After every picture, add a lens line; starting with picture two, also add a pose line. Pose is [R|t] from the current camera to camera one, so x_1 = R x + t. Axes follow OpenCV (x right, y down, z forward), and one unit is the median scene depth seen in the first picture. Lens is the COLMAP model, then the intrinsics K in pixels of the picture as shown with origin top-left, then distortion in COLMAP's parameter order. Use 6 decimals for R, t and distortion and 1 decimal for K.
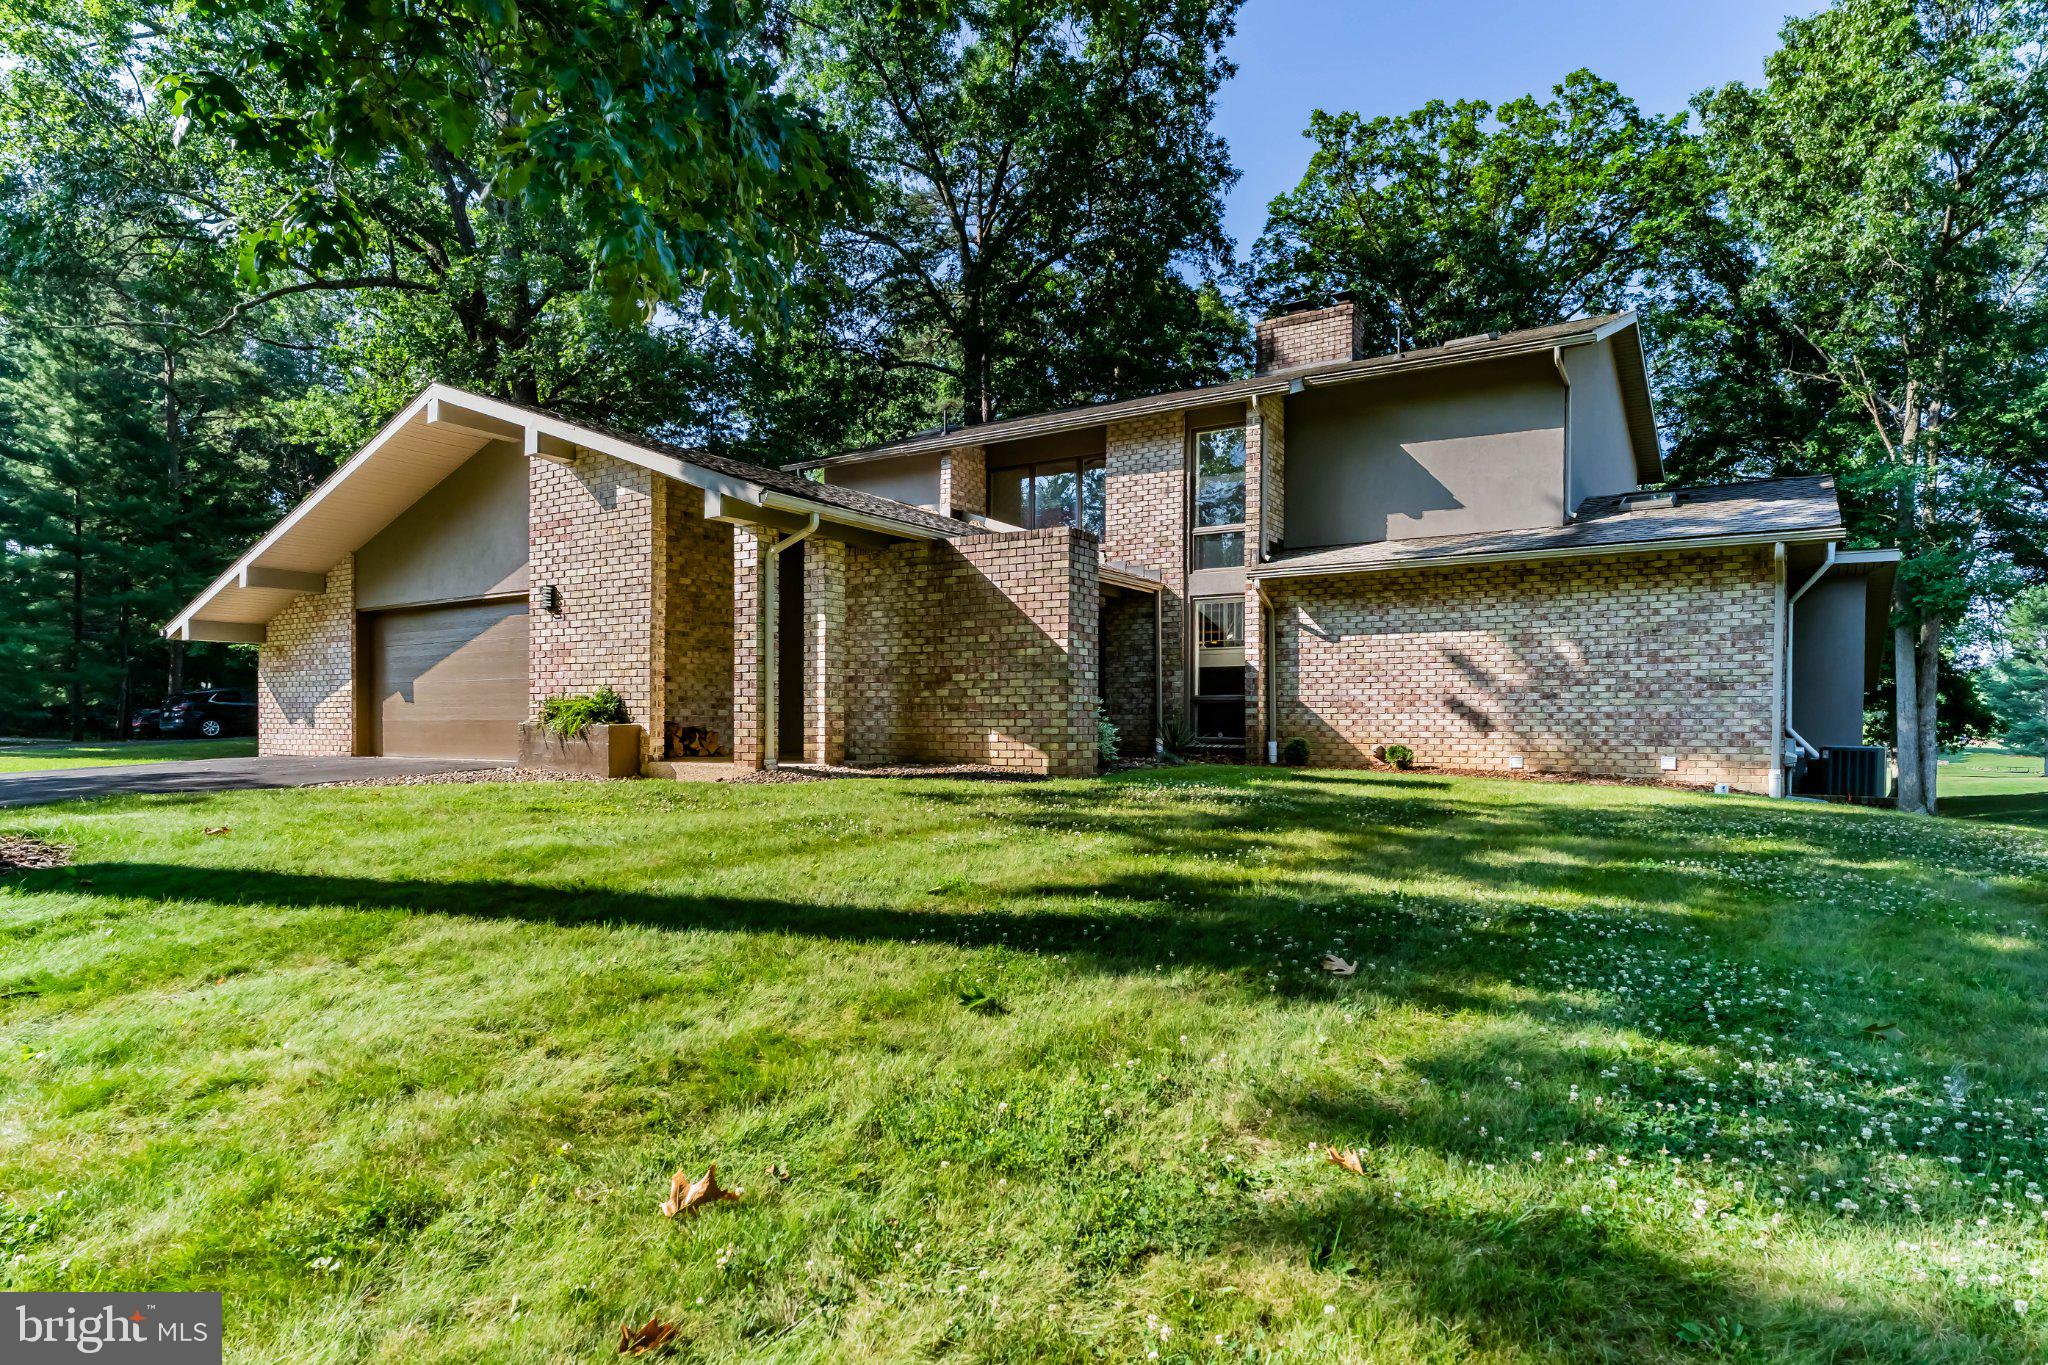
lens RADIAL K [[1063.1, 0, 1027.9], [0, 1063.1, 720.0], [0, 0, 1]] dist [-0.004226, 0.000213]
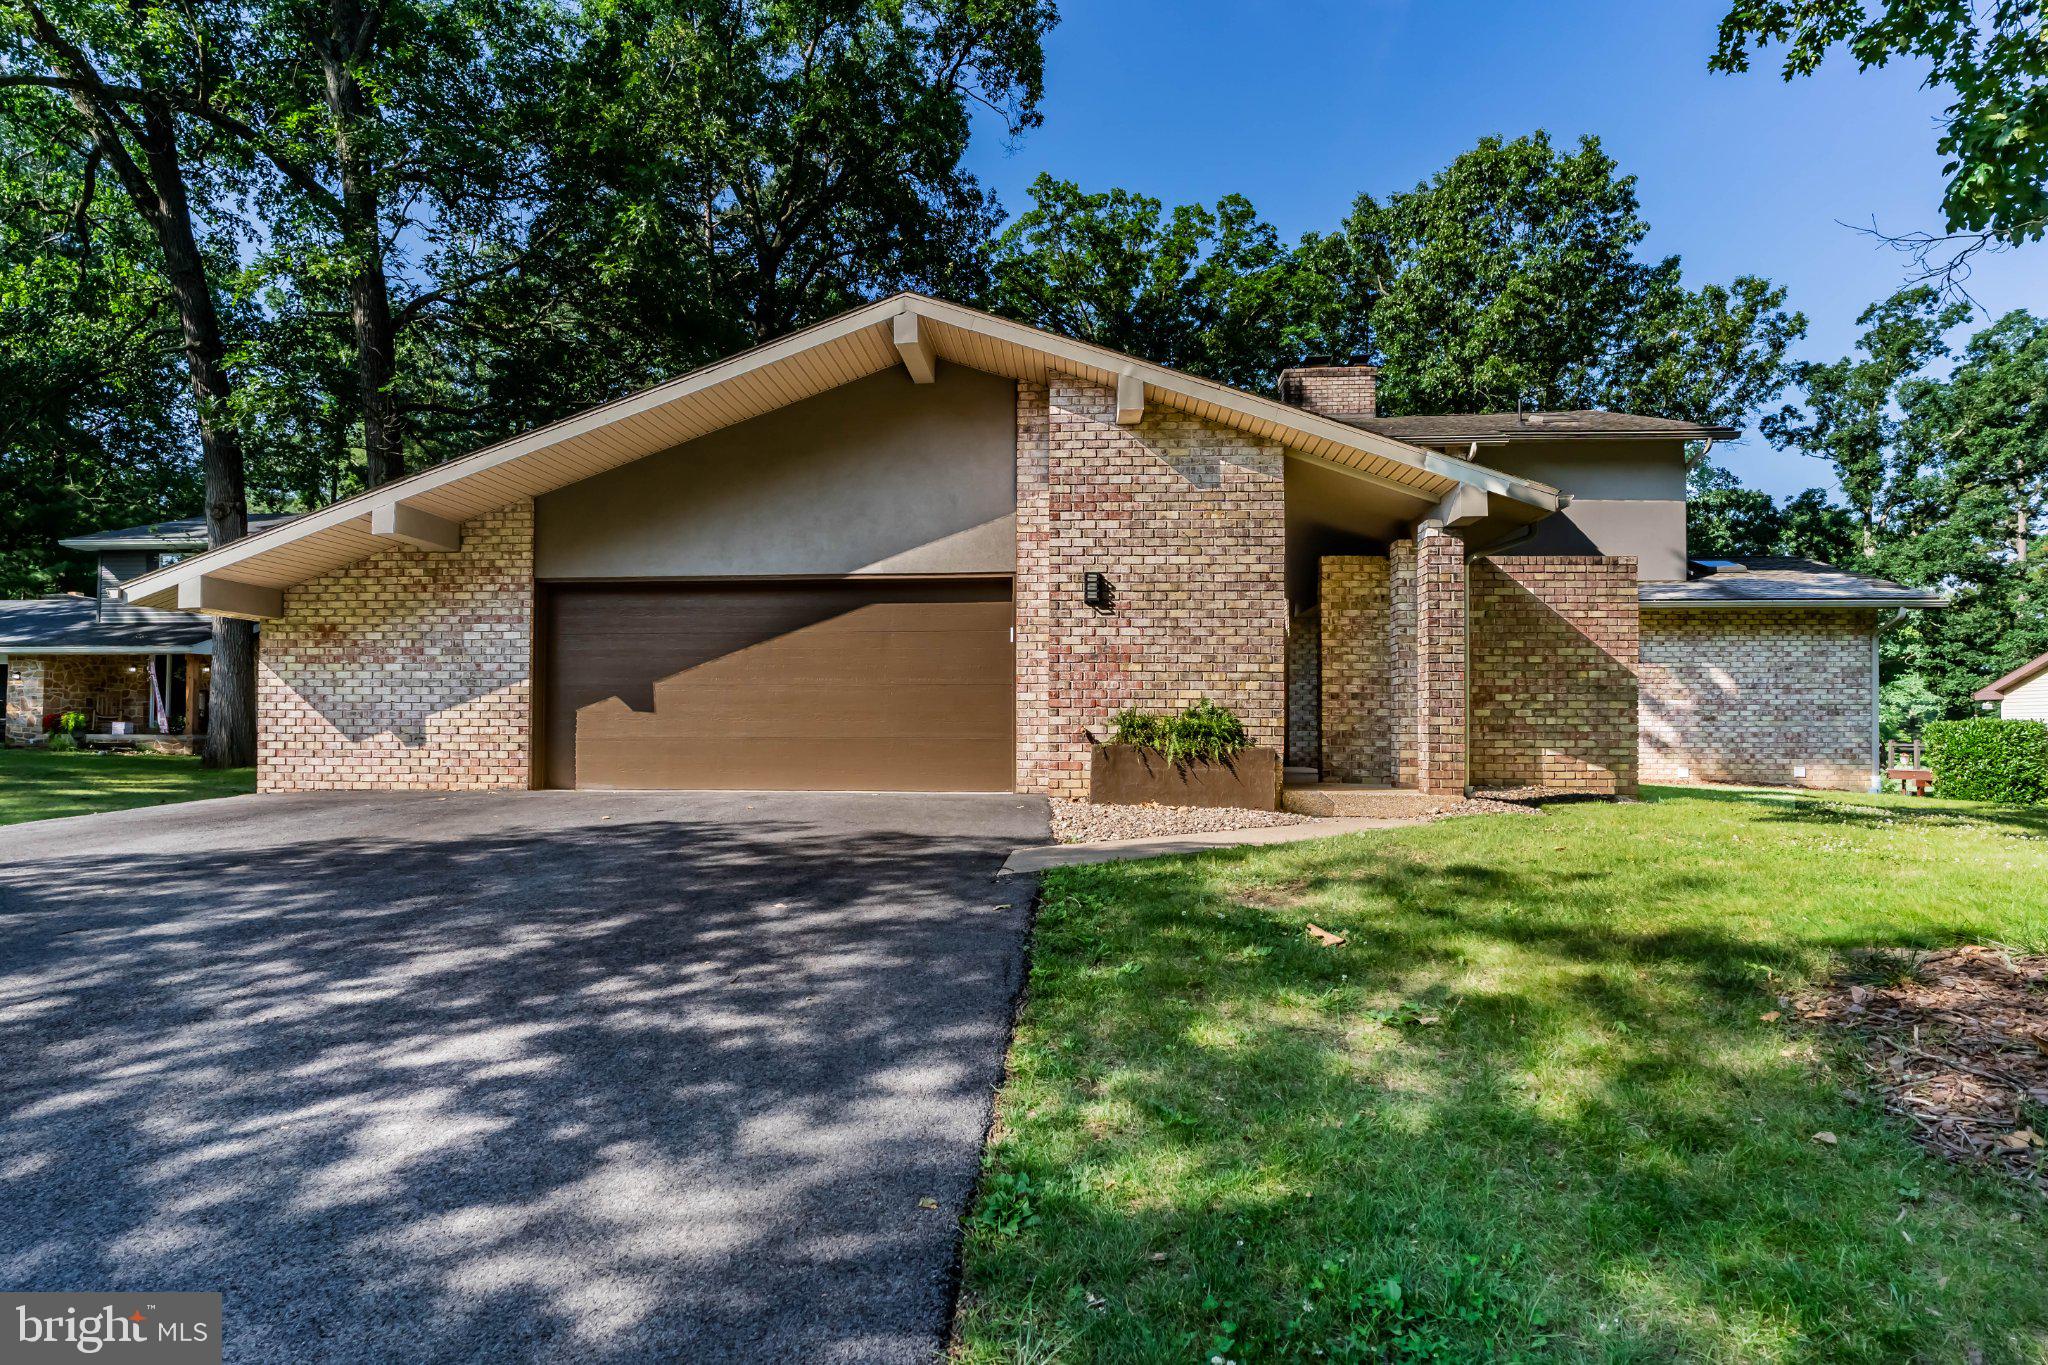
lens RADIAL K [[1026.3, 0, 1024.0], [0, 1026.3, 682.5], [0, 0, 1]] dist [-0.005689, 0.000089]
pose [[0.892772, 0.023481, 0.449896, -0.787489], [-0.004382, 0.999046, -0.043447, -0.009529], [-0.450487, 0.036817, 0.892024, 0.312594]]
